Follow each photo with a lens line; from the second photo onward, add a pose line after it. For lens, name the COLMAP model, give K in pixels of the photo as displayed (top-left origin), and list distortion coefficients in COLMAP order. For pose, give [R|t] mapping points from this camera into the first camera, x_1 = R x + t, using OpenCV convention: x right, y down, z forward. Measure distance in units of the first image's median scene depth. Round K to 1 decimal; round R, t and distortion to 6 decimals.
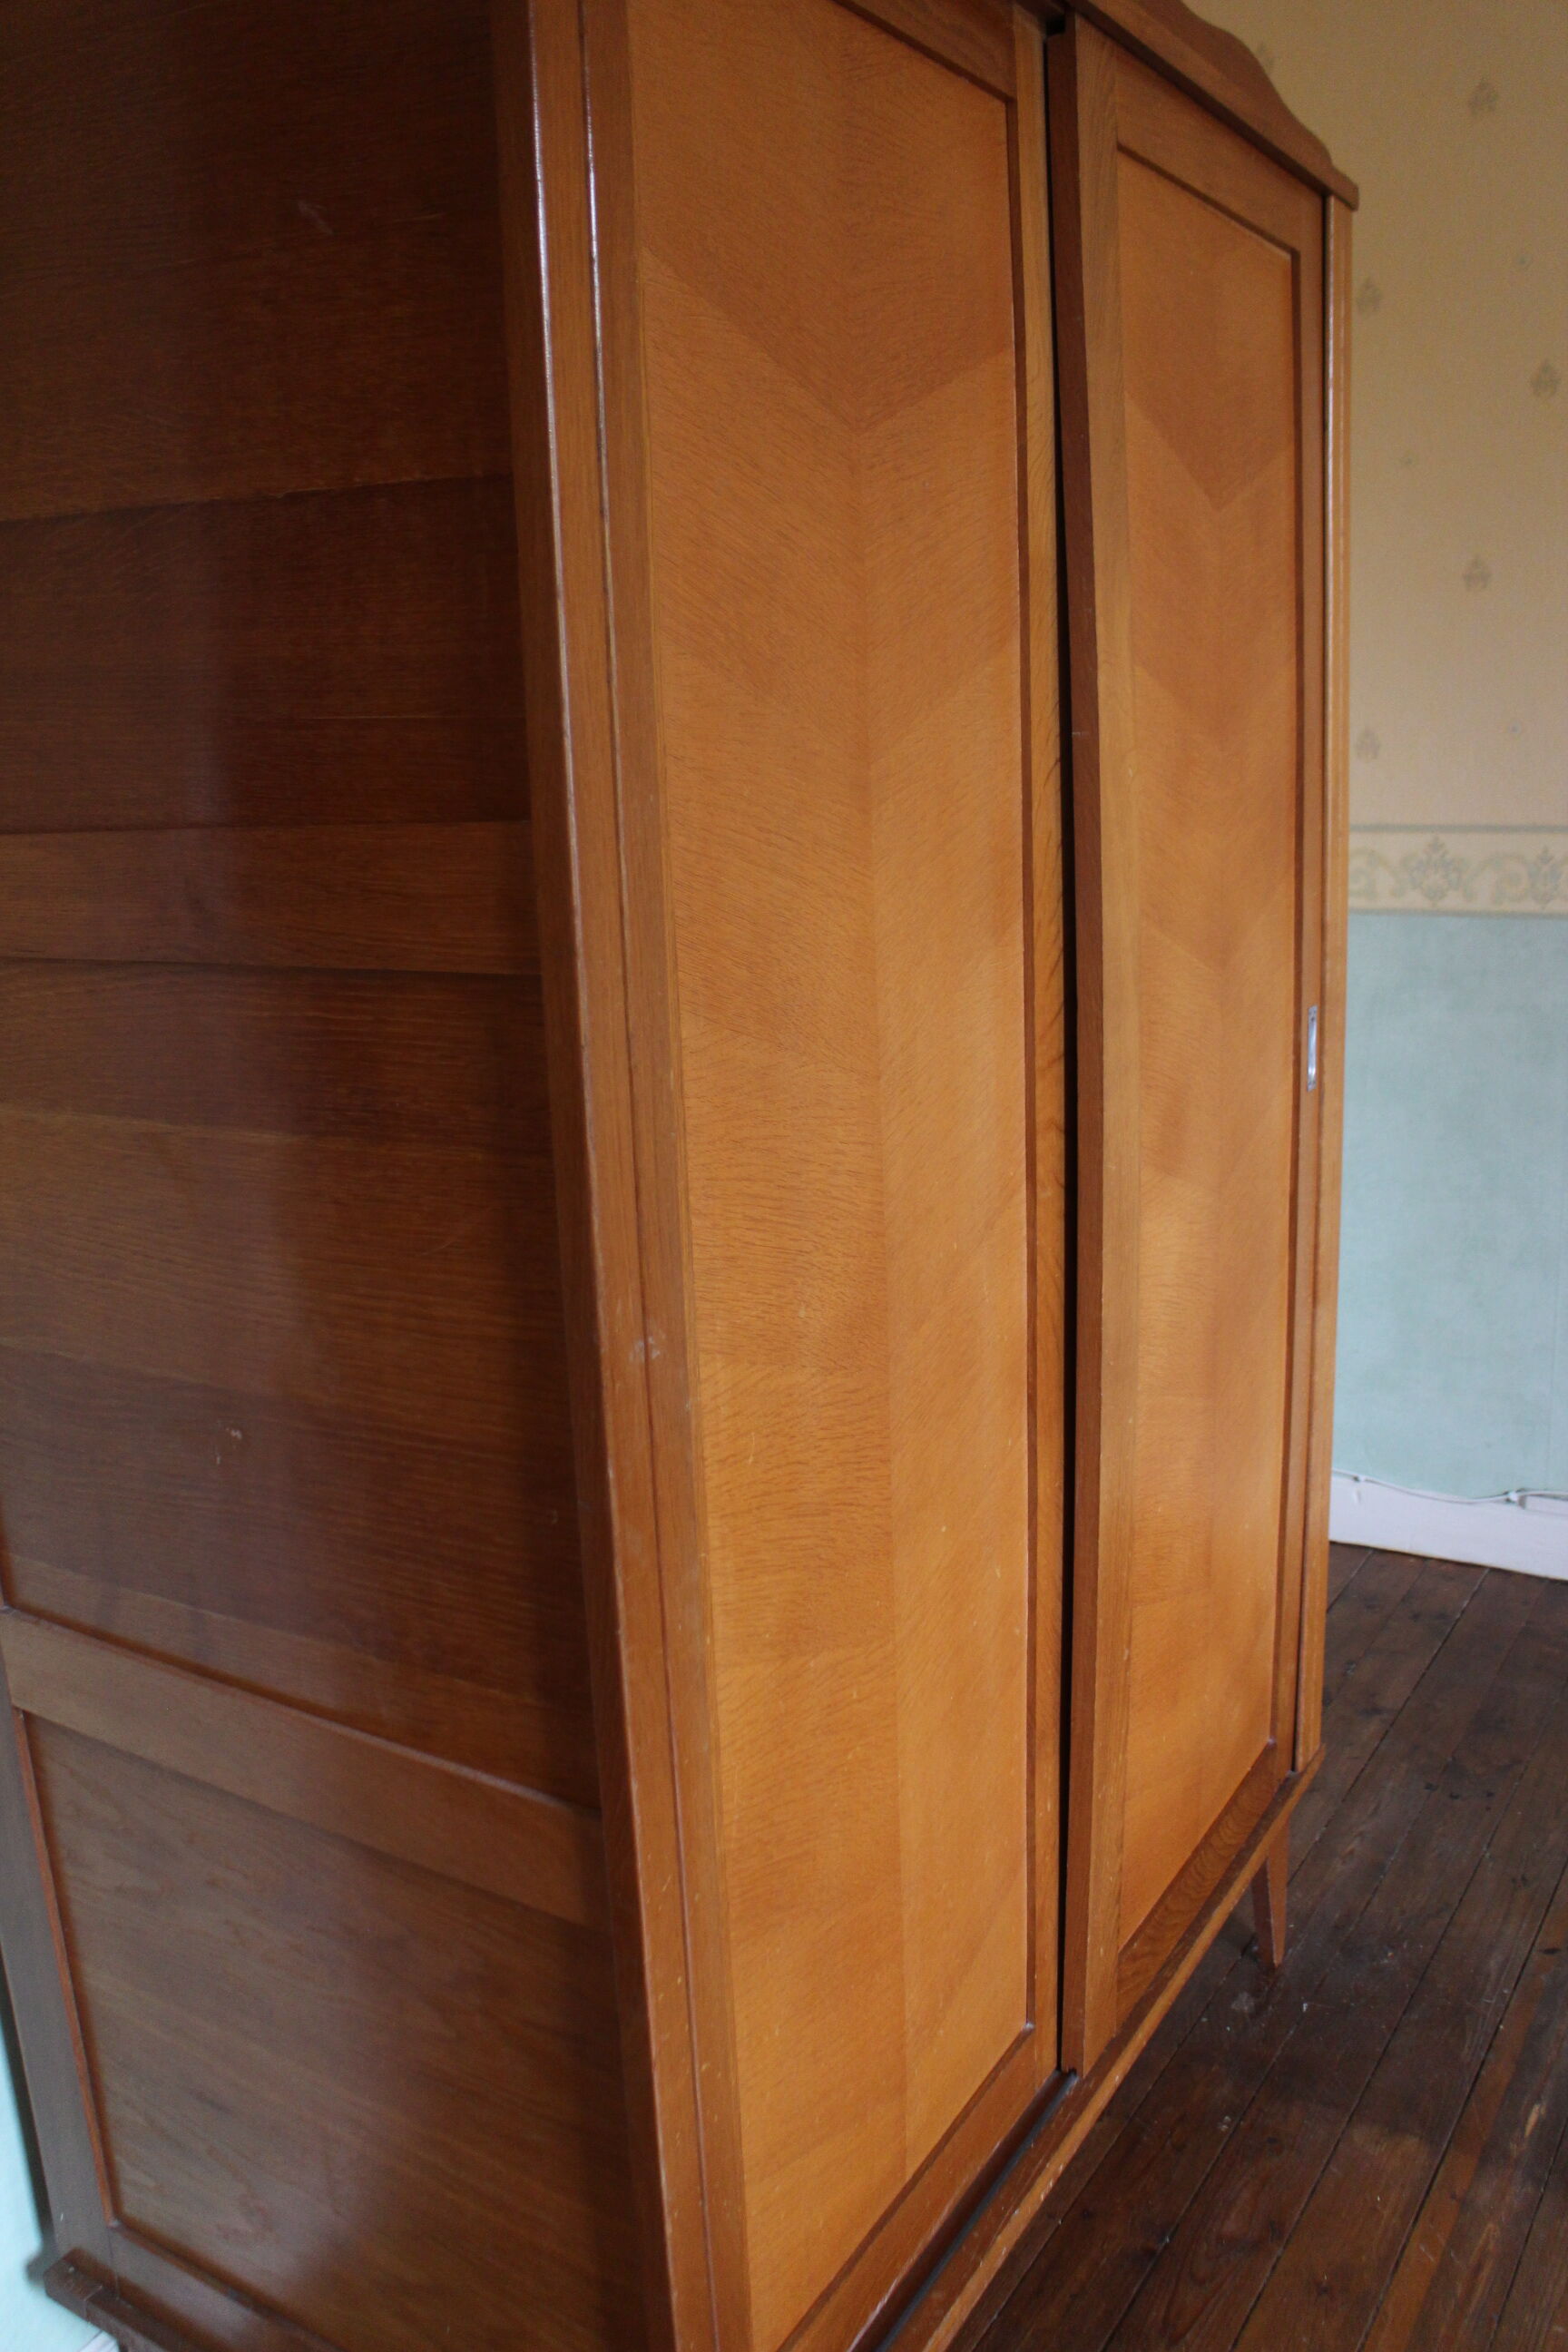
lens RADIAL K [[1918.4, 0, 793.8], [0, 1918.4, 1197.4], [0, 0, 1]] dist [-0.170341, 0.131982]
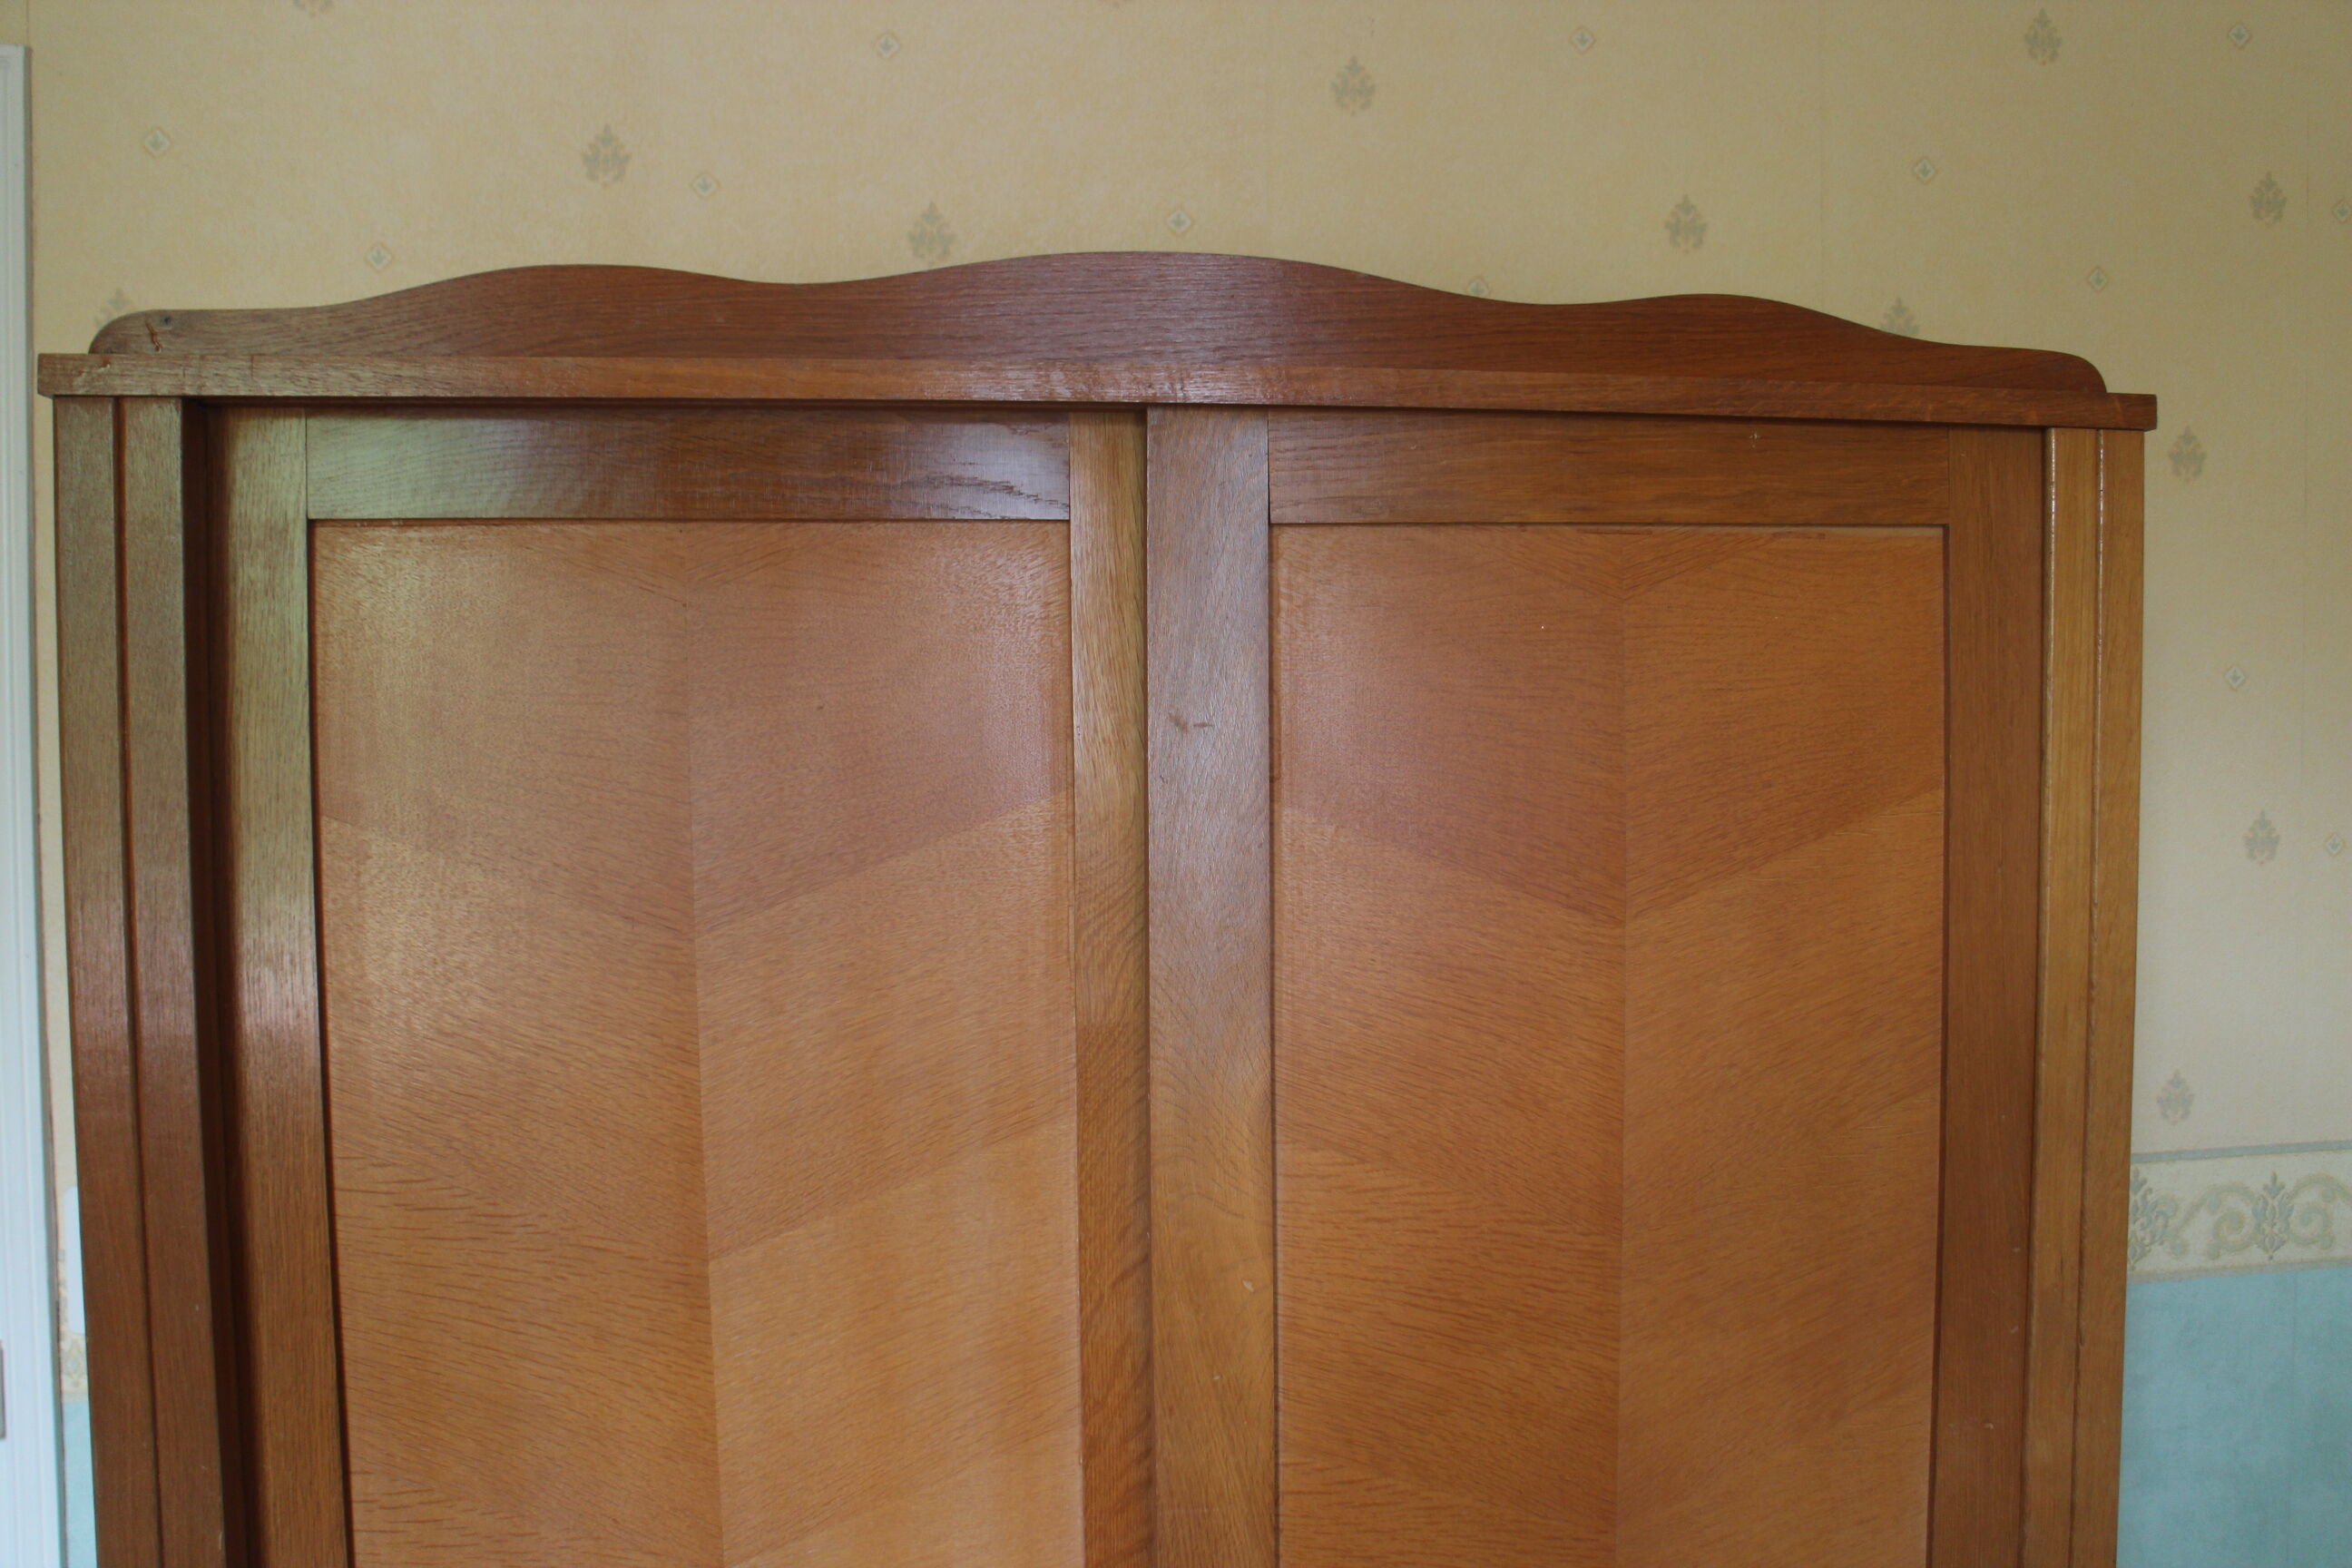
lens RADIAL K [[1902.7, 0, 1226.1], [0, 1902.7, 783.2], [0, 0, 1]] dist [-0.163354, 0.122545]
pose [[0.651154, 0.068178, -0.755877, 0.799517], [-0.199496, 0.976309, -0.083796, -0.382552], [0.732256, 0.205359, 0.649329, 0.451402]]
